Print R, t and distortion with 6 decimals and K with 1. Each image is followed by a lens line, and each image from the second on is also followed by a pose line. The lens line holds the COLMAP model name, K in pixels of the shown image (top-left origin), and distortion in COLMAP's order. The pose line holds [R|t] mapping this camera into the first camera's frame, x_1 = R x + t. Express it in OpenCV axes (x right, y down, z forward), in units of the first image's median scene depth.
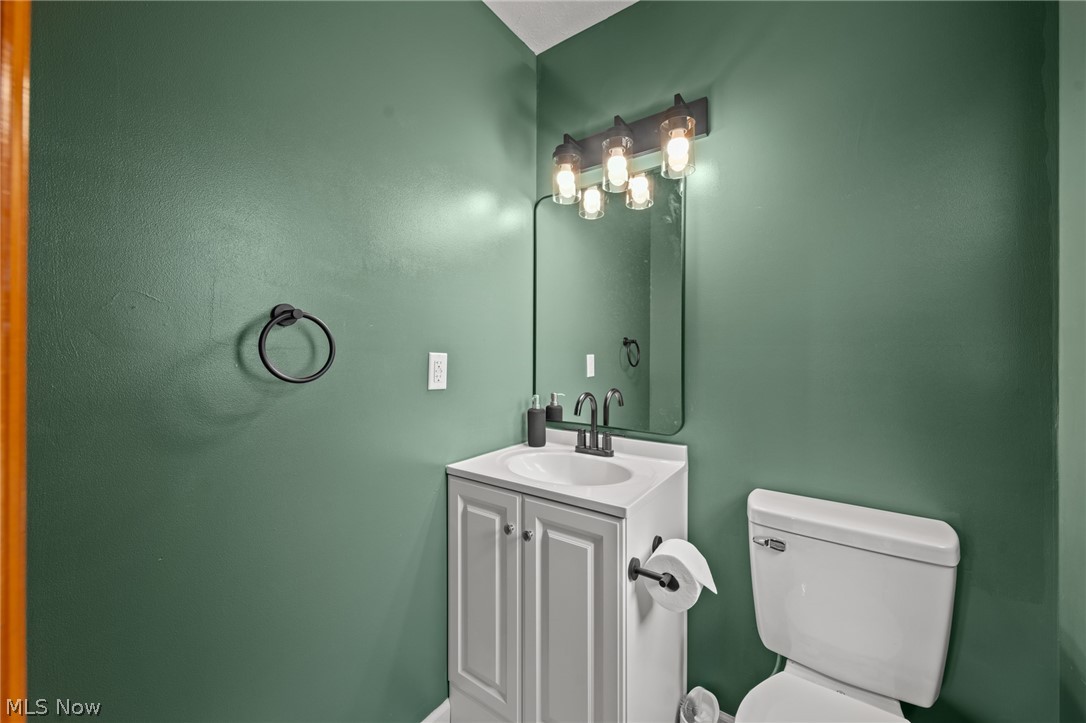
lens RADIAL K [[433.7, 0, 544.6], [0, 433.7, 345.6], [0, 0, 1]] dist [-0.000012, 0.000027]
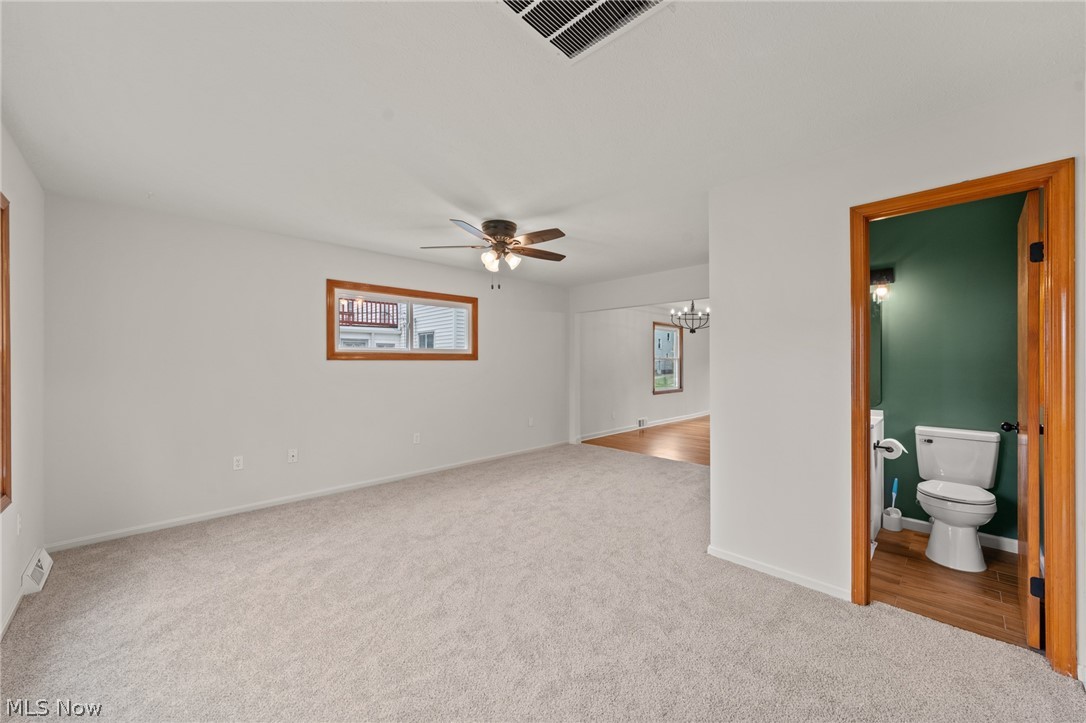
lens RADIAL K [[424.5, 0, 548.2], [0, 424.5, 358.3], [0, 0, 1]] dist [-0.001114, -0.000122]
pose [[0.984365, -0.003717, -0.176102, -1.352857], [0.003803, 0.999993, 0.000148, -0.084030], [0.176100, -0.000816, 0.984372, -2.057929]]
